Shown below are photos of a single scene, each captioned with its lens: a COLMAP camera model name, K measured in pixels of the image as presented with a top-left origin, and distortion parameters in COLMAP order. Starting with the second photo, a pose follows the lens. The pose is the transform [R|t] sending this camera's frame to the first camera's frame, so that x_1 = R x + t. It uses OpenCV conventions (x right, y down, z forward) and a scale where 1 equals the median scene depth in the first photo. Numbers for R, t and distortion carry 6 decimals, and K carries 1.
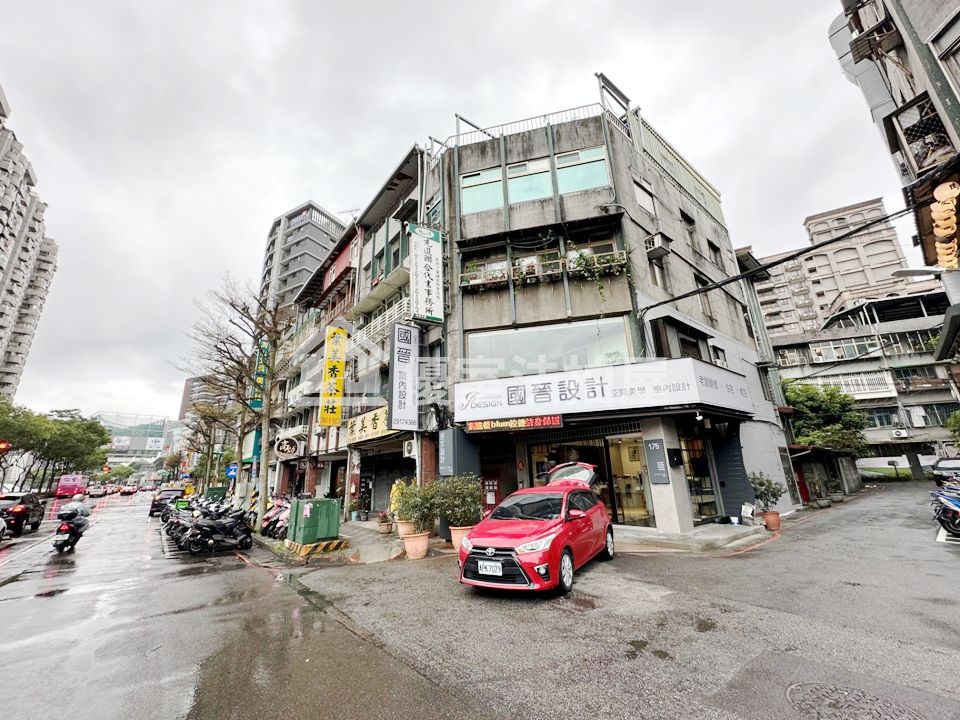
lens RADIAL K [[381.7, 0, 479.9], [0, 381.7, 361.2], [0, 0, 1]] dist [-0.001913, 0.000540]
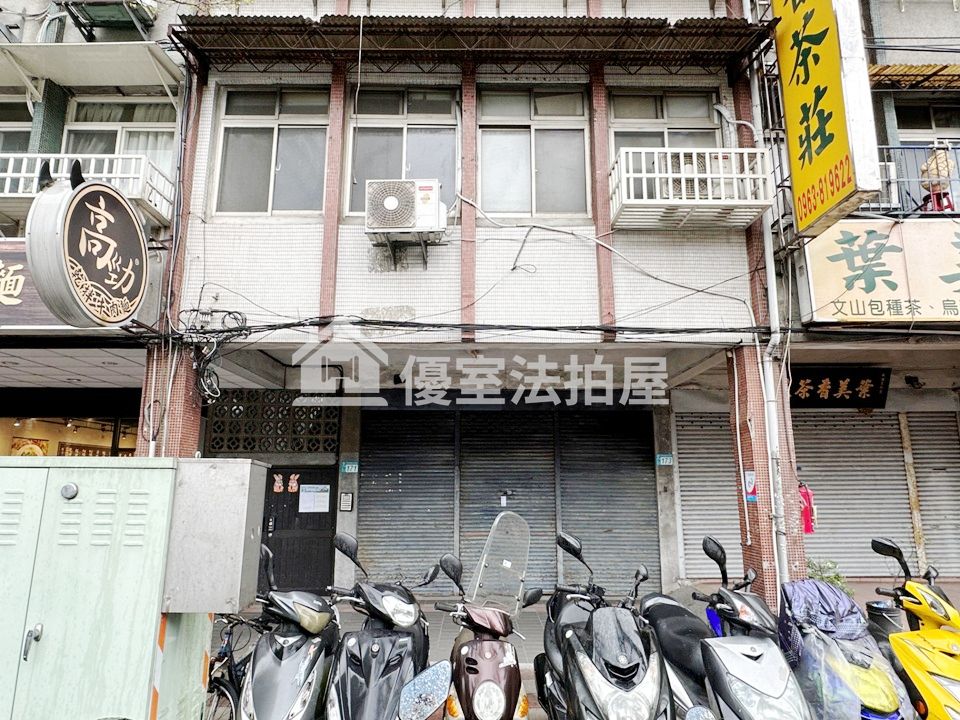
lens RADIAL K [[592.6, 0, 474.3], [0, 592.6, 368.0], [0, 0, 1]] dist [-0.001320, 0.000081]
pose [[0.625326, 0.182313, 0.758769, -0.626902], [-0.245438, 0.968931, -0.030536, 0.259549], [-0.740762, -0.167136, 0.650644, 0.781031]]
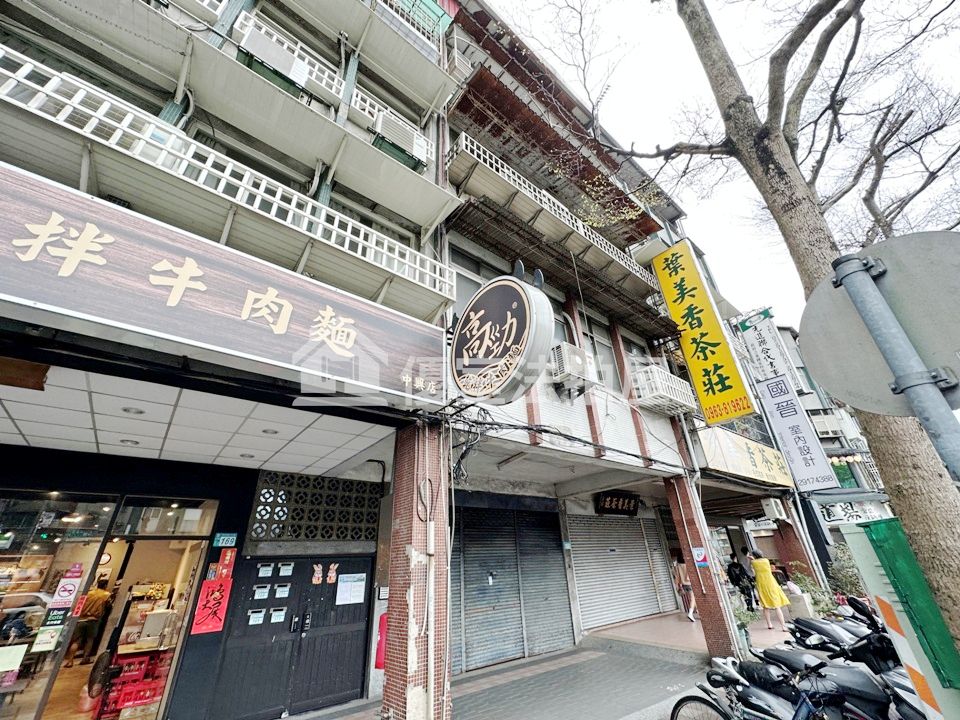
lens RADIAL K [[381.7, 0, 479.9], [0, 381.7, 361.2], [0, 0, 1]] dist [-0.001913, 0.000540]
pose [[0.004471, 0.503100, 0.864217, -0.700388], [-0.246203, 0.838176, -0.486667, 0.345675], [-0.969208, -0.210597, 0.127612, 1.057921]]
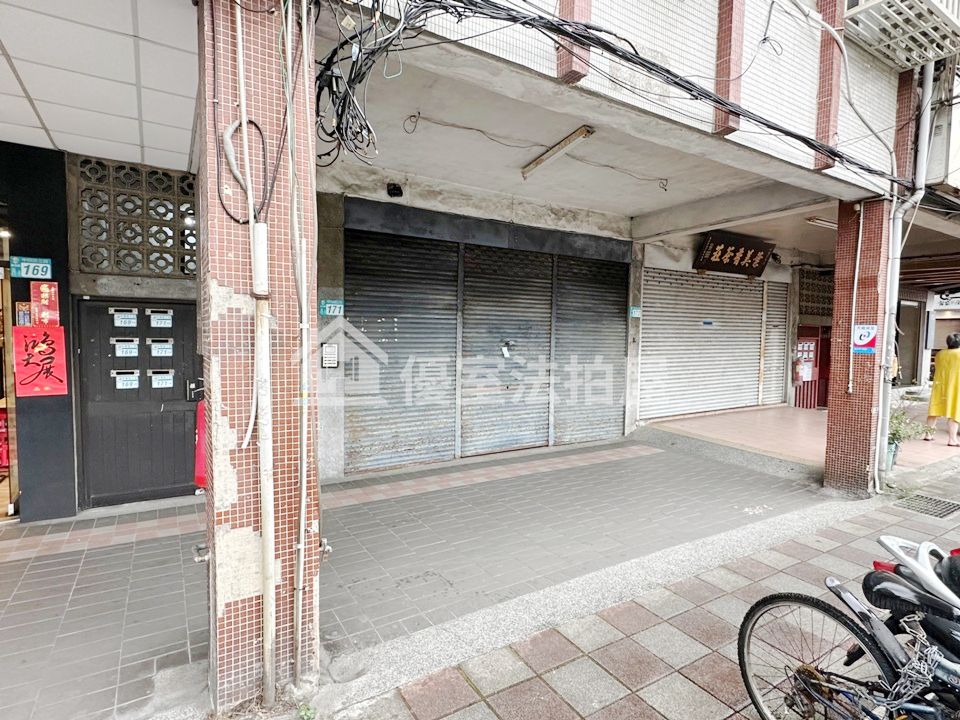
lens RADIAL K [[510.2, 0, 477.7], [0, 510.2, 365.9], [0, 0, 1]] dist [-0.001072, 0.000294]
pose [[0.123403, -0.025511, 0.992029, -0.594352], [-0.302045, 0.951273, 0.062035, 0.333731], [-0.945273, -0.307292, 0.109684, 1.025833]]
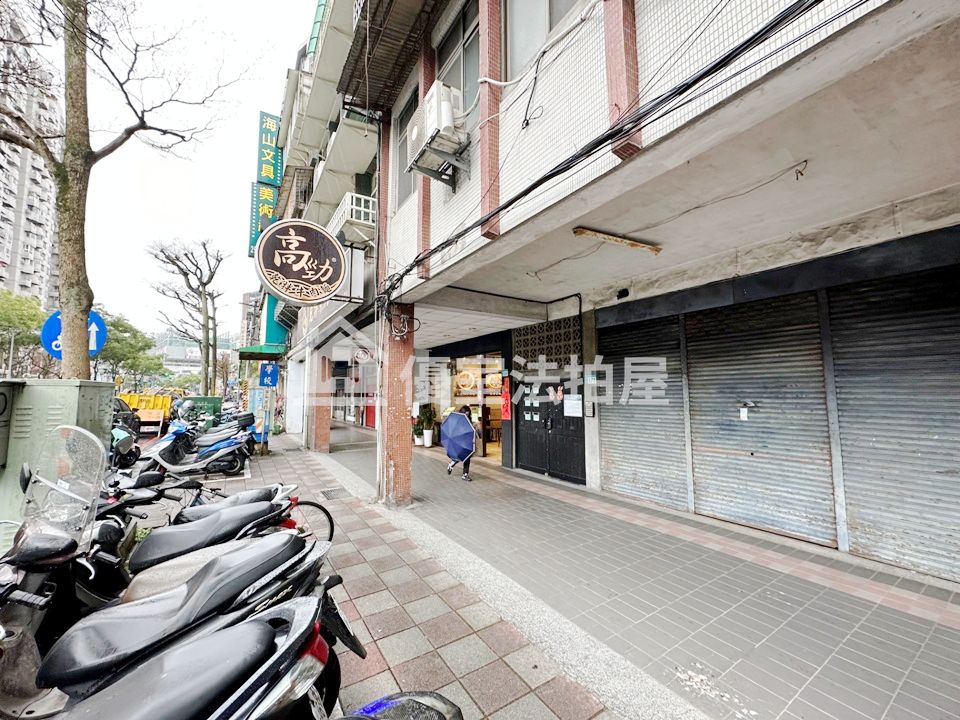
lens RADIAL K [[381.7, 0, 479.9], [0, 381.7, 361.2], [0, 0, 1]] dist [-0.001913, 0.000540]
pose [[0.993494, 0.021596, -0.111822, -0.380679], [0.002070, 0.978270, 0.207323, 0.257258], [0.113869, -0.206206, 0.971861, 0.801001]]
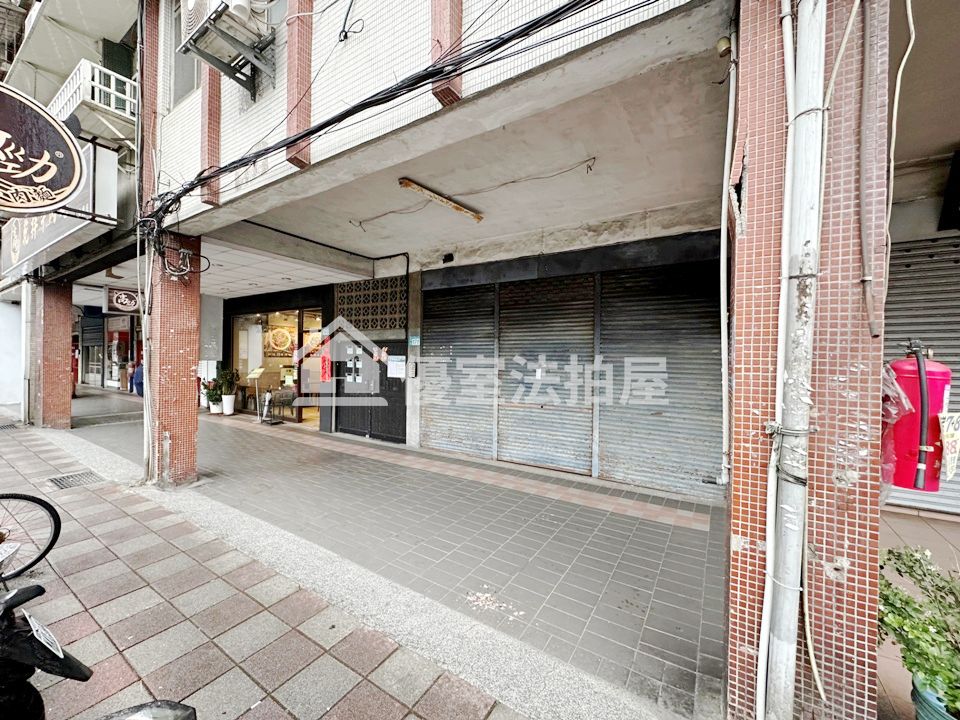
lens RADIAL K [[381.7, 0, 479.9], [0, 381.7, 361.2], [0, 0, 1]] dist [-0.001913, 0.000540]
pose [[0.946308, 0.047276, 0.319791, -0.373511], [-0.137918, 0.953742, 0.267125, 0.261579], [-0.292370, -0.296887, 0.909053, 0.804875]]
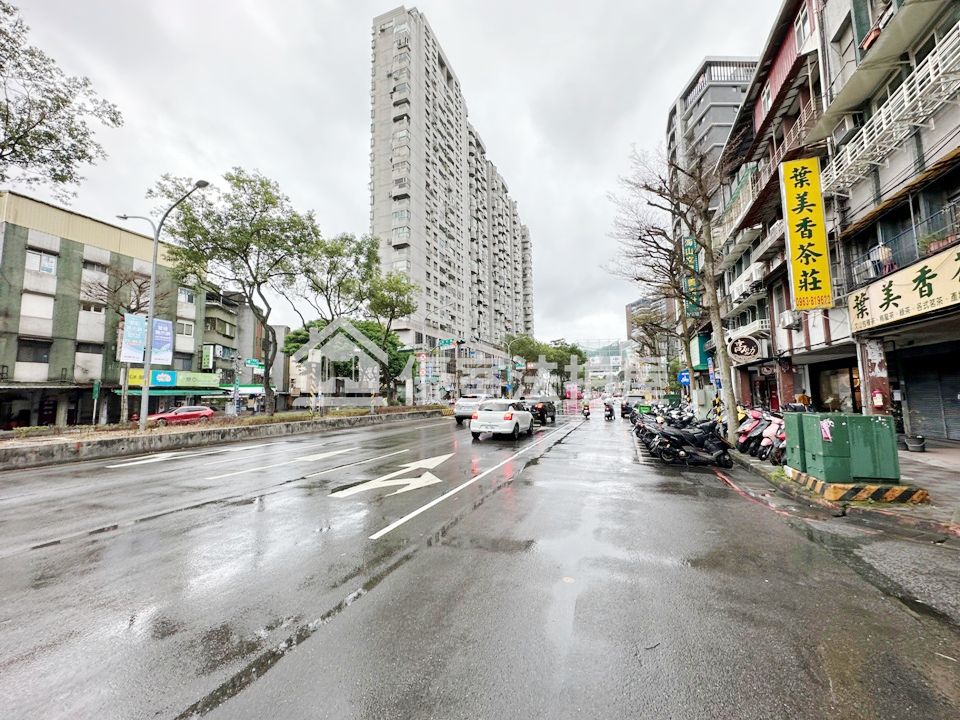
lens RADIAL K [[381.7, 0, 479.9], [0, 381.7, 361.2], [0, 0, 1]] dist [-0.001913, 0.000540]
pose [[0.506971, -0.054441, -0.860242, -0.101988], [0.246933, 0.965347, 0.084433, 0.048503], [0.825835, -0.255228, 0.502847, 0.133725]]
